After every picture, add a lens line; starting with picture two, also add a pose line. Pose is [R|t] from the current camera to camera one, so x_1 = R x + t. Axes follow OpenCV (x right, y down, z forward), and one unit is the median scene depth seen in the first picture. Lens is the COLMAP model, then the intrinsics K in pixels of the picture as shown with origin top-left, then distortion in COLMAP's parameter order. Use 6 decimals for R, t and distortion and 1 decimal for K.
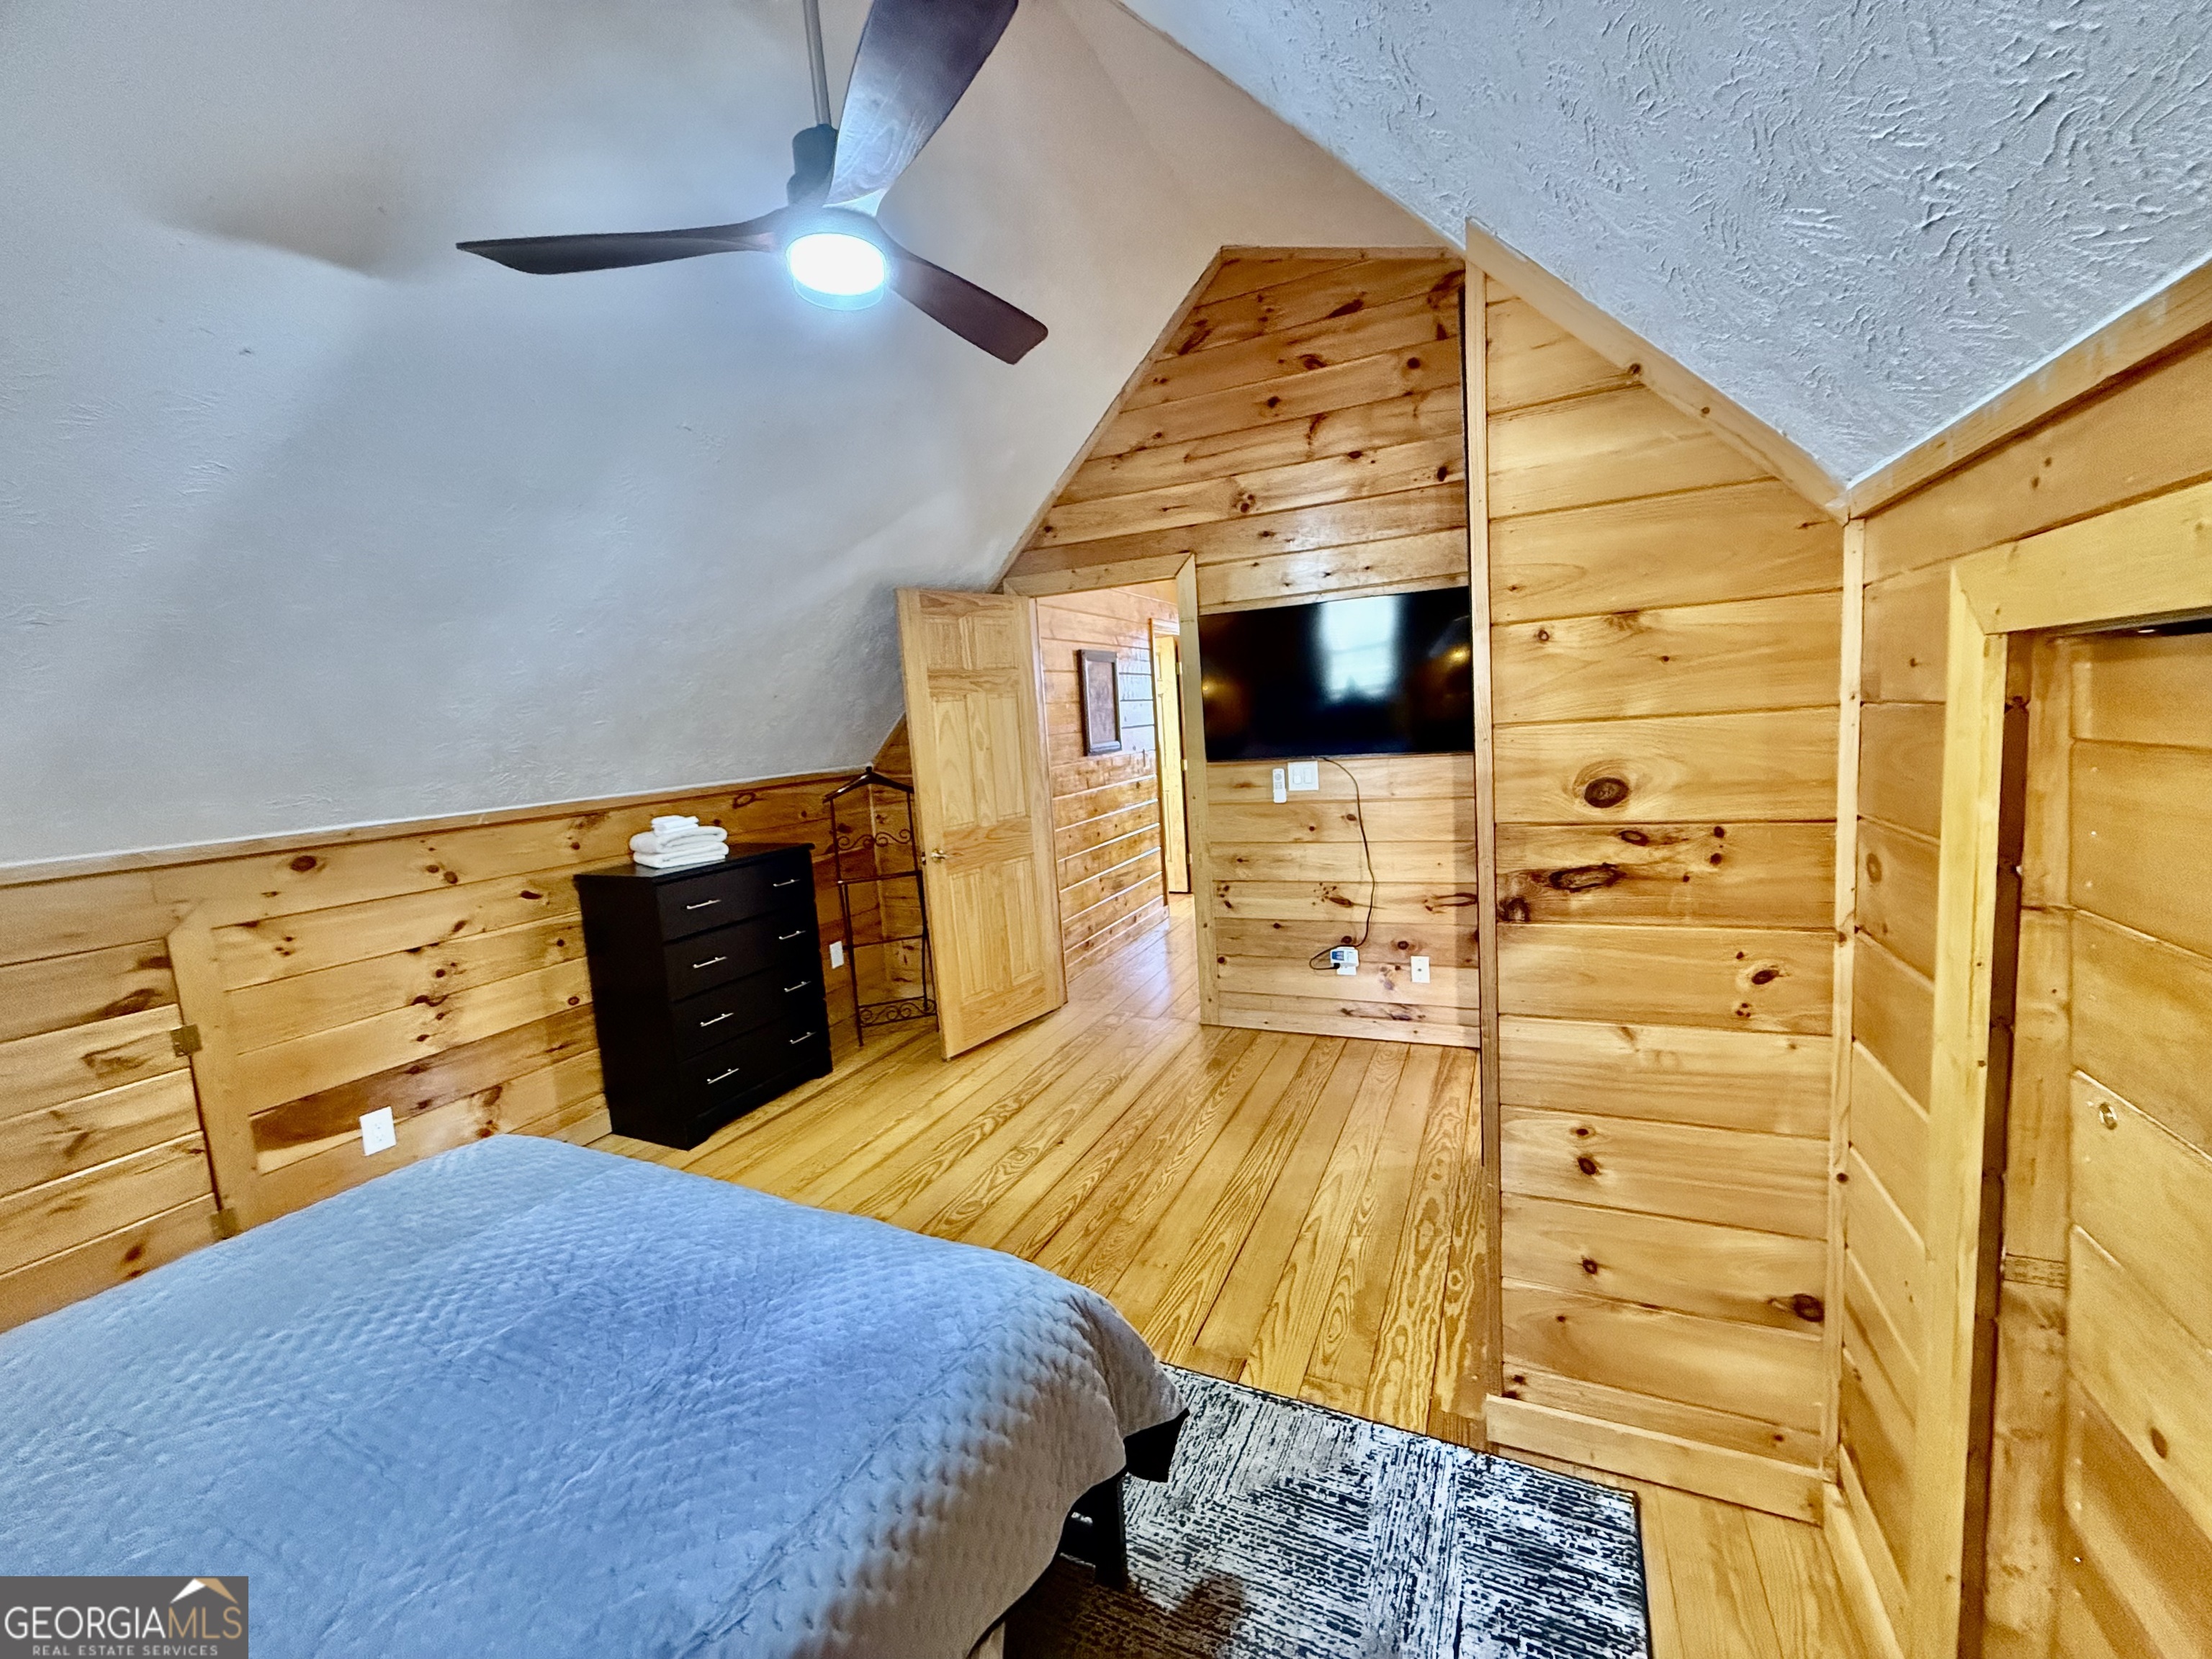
lens RADIAL K [[885.6, 0, 1100.7], [0, 885.6, 823.0], [0, 0, 1]] dist [0.001003, 0.000347]
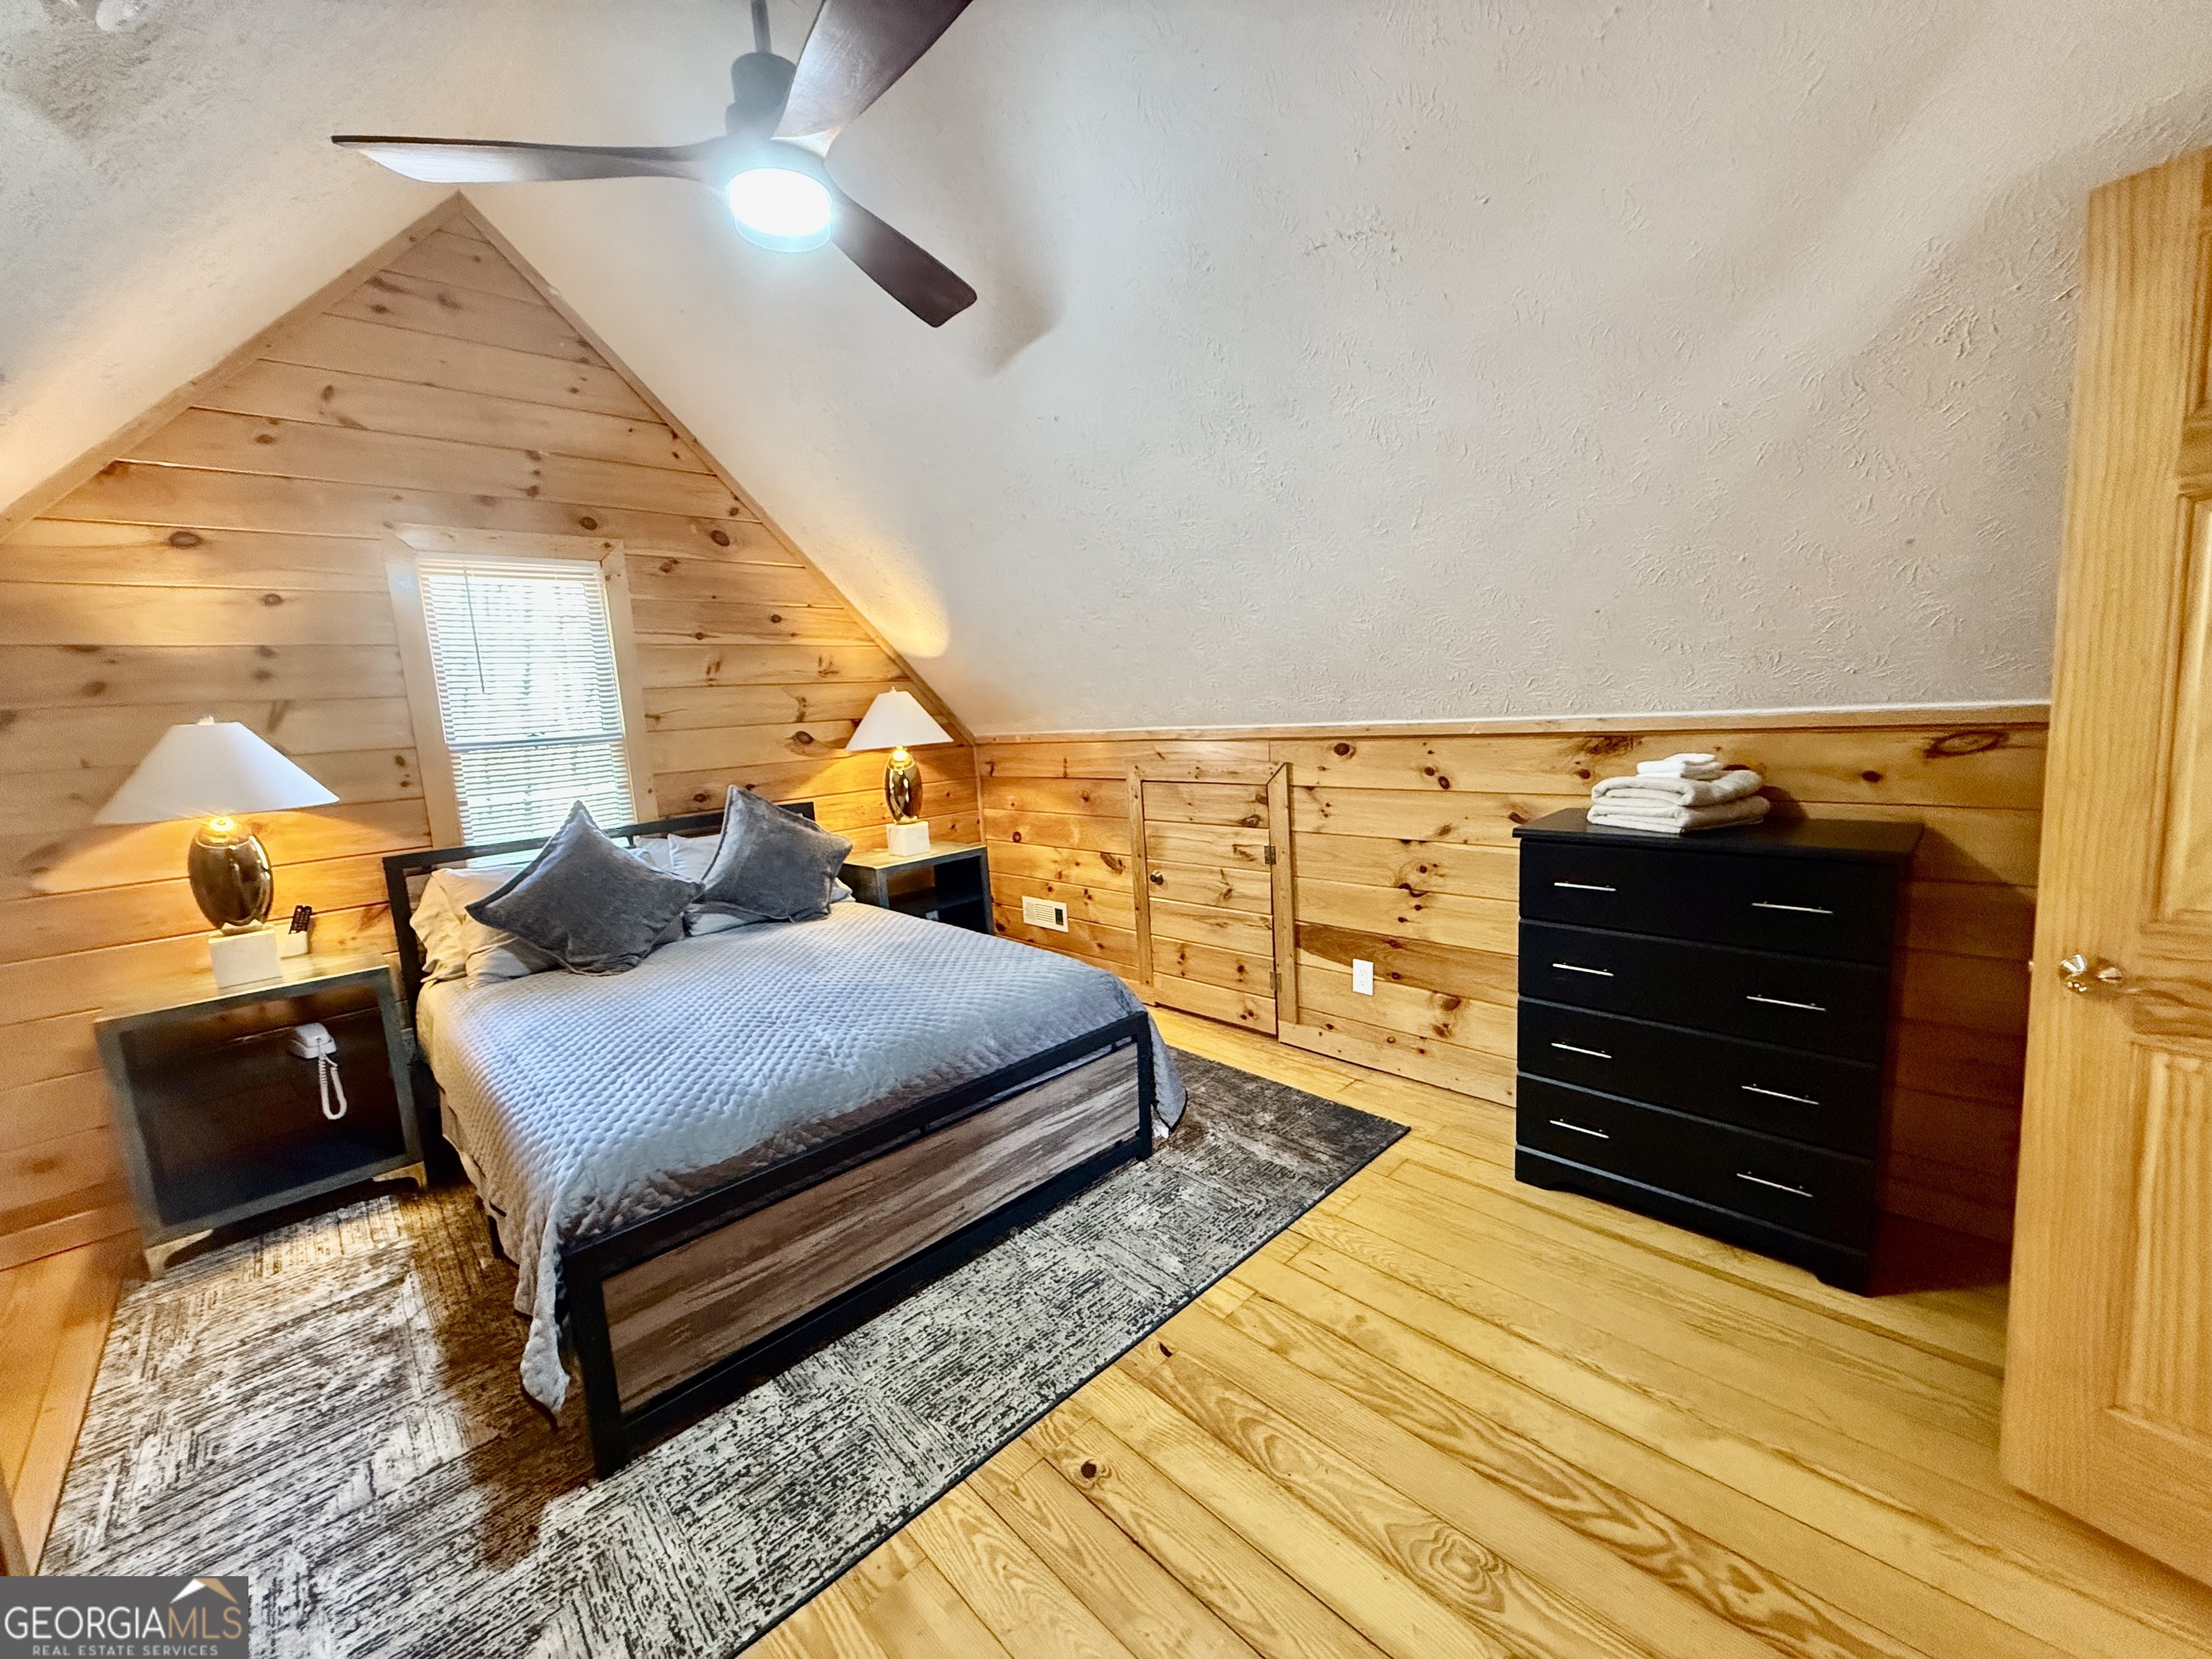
lens RADIAL K [[885.6, 0, 1099.3], [0, 885.6, 821.9], [0, 0, 1]] dist [0.001003, 0.000347]
pose [[-0.343286, 0.219419, -0.913241, 0.303060], [-0.020152, 0.970384, 0.240724, -0.117211], [0.939015, 0.101041, -0.328698, 0.862802]]
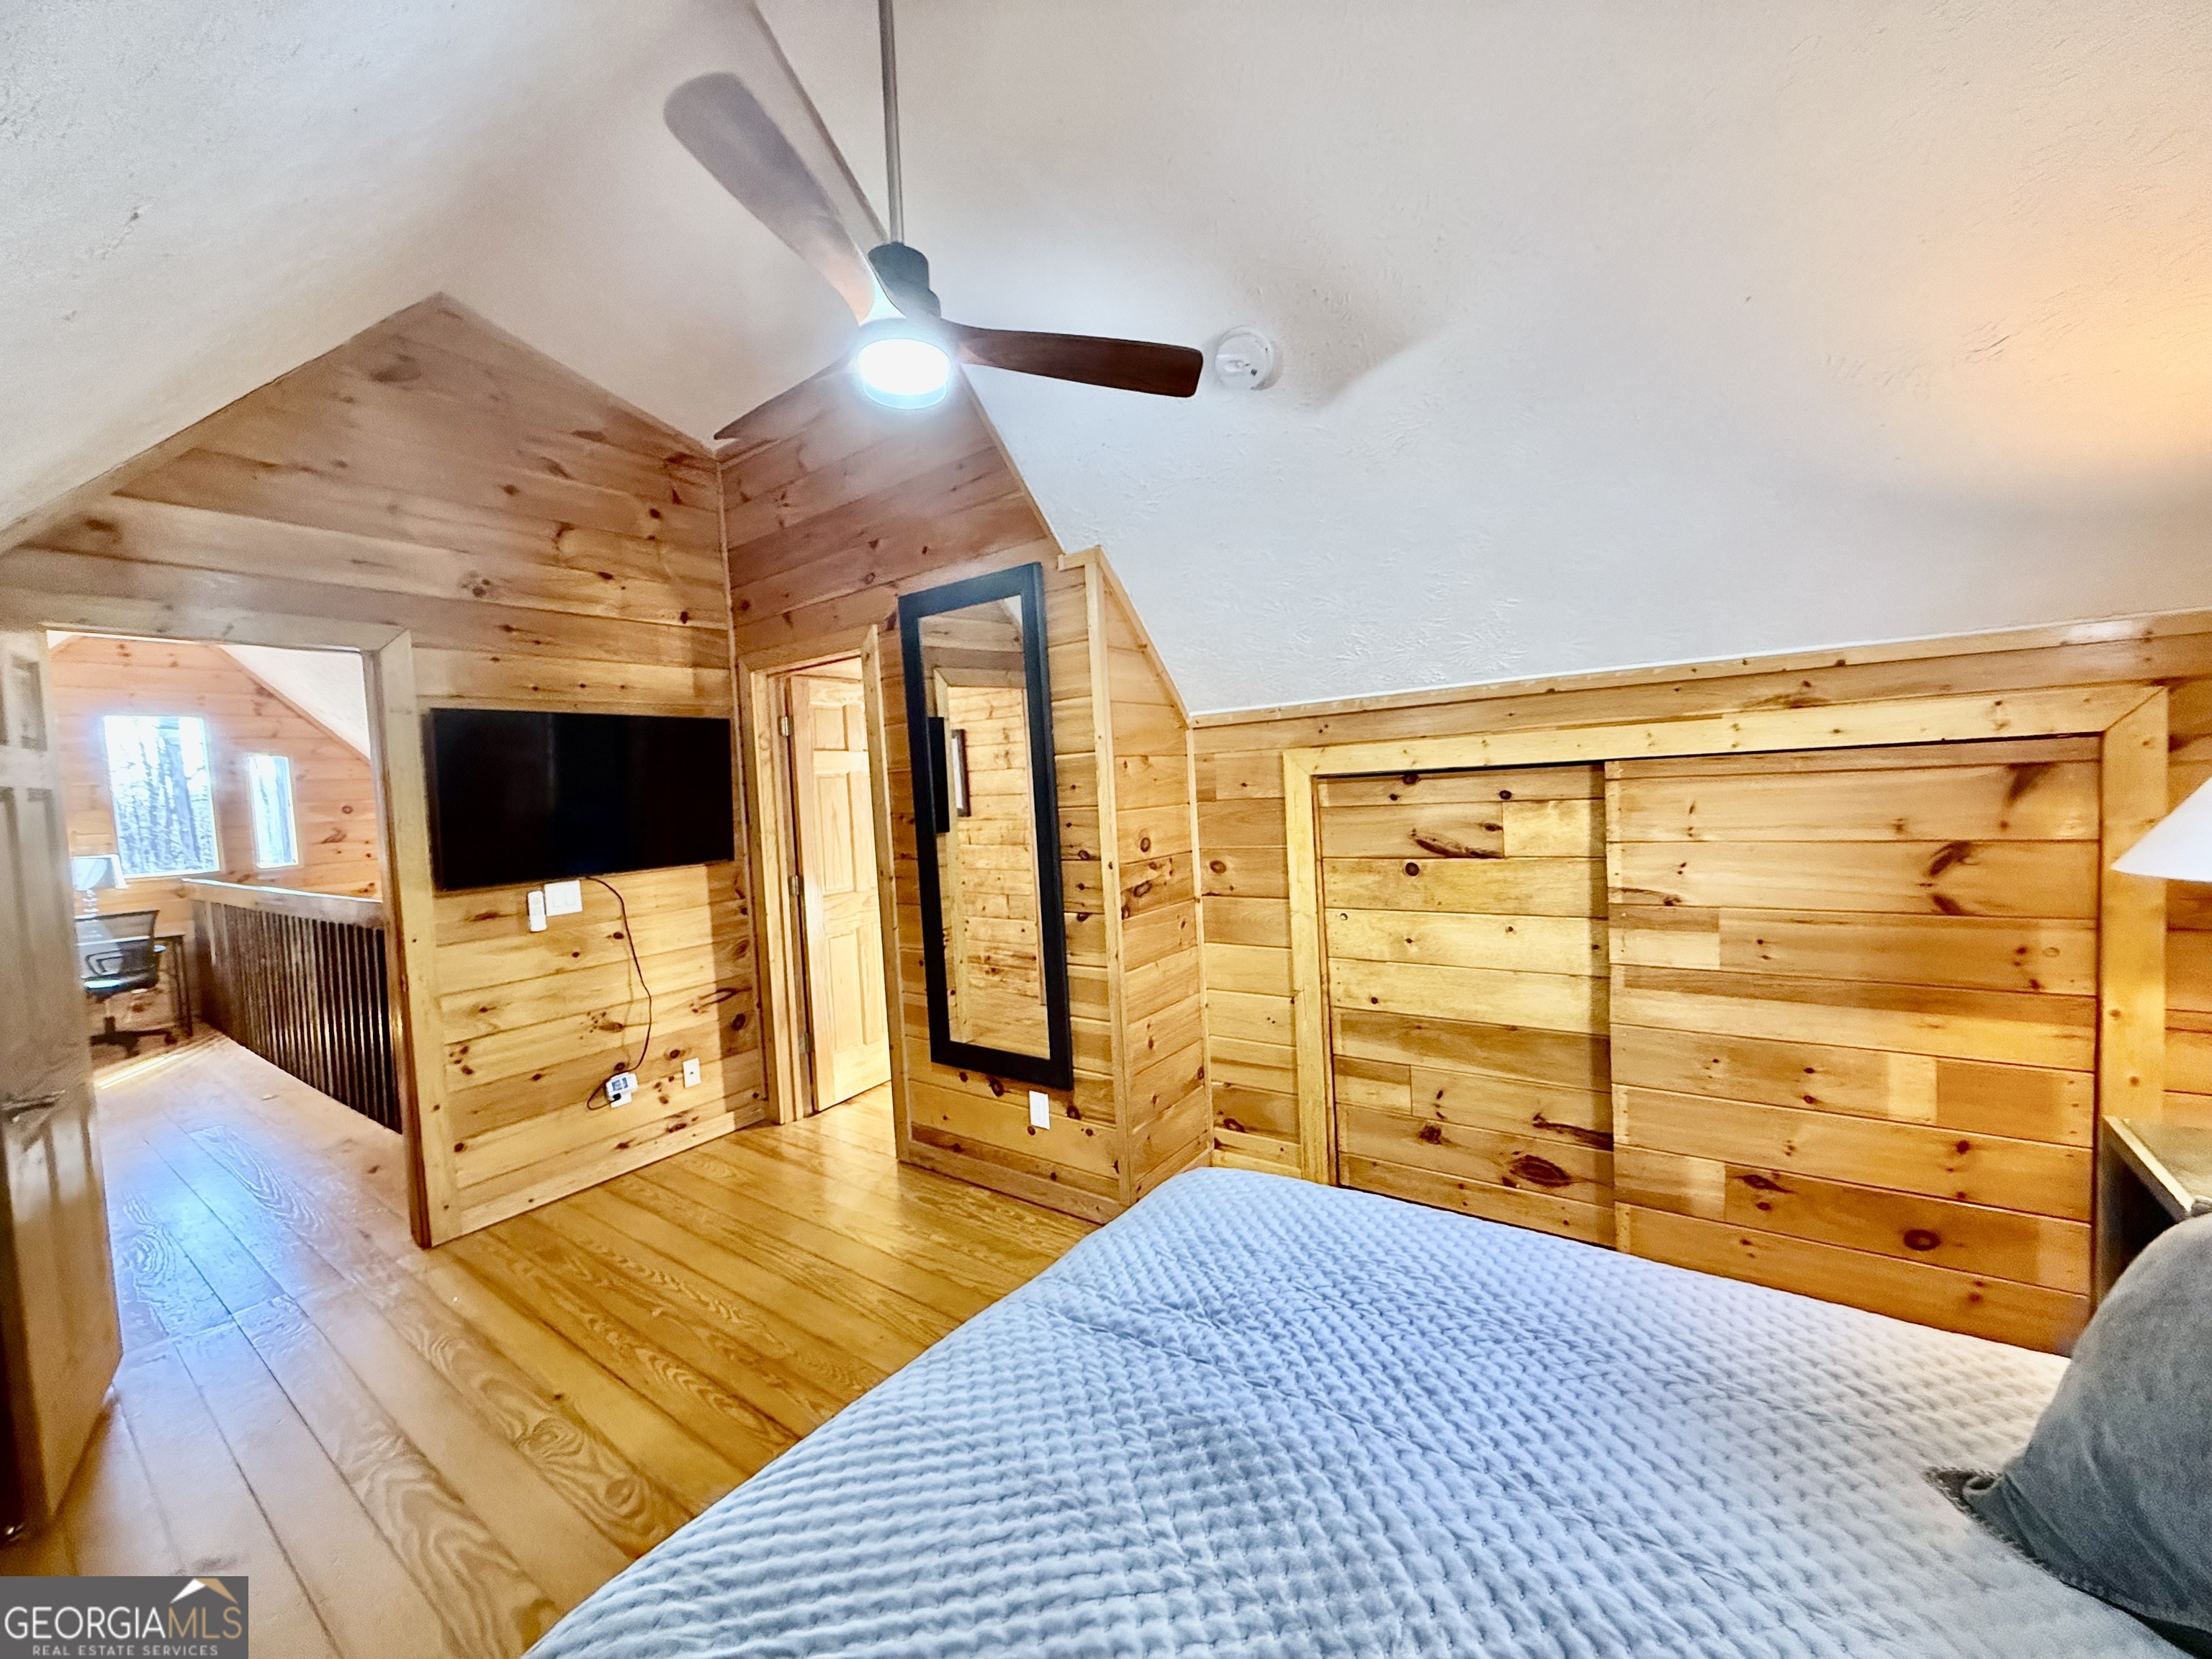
lens RADIAL K [[885.6, 0, 1103.5], [0, 885.6, 819.1], [0, 0, 1]] dist [0.001003, 0.000347]
pose [[0.183845, 0.016869, 0.982811, -0.658194], [0.154515, 0.986926, -0.045843, -0.006509], [-0.970735, 0.160287, 0.178835, 0.341002]]
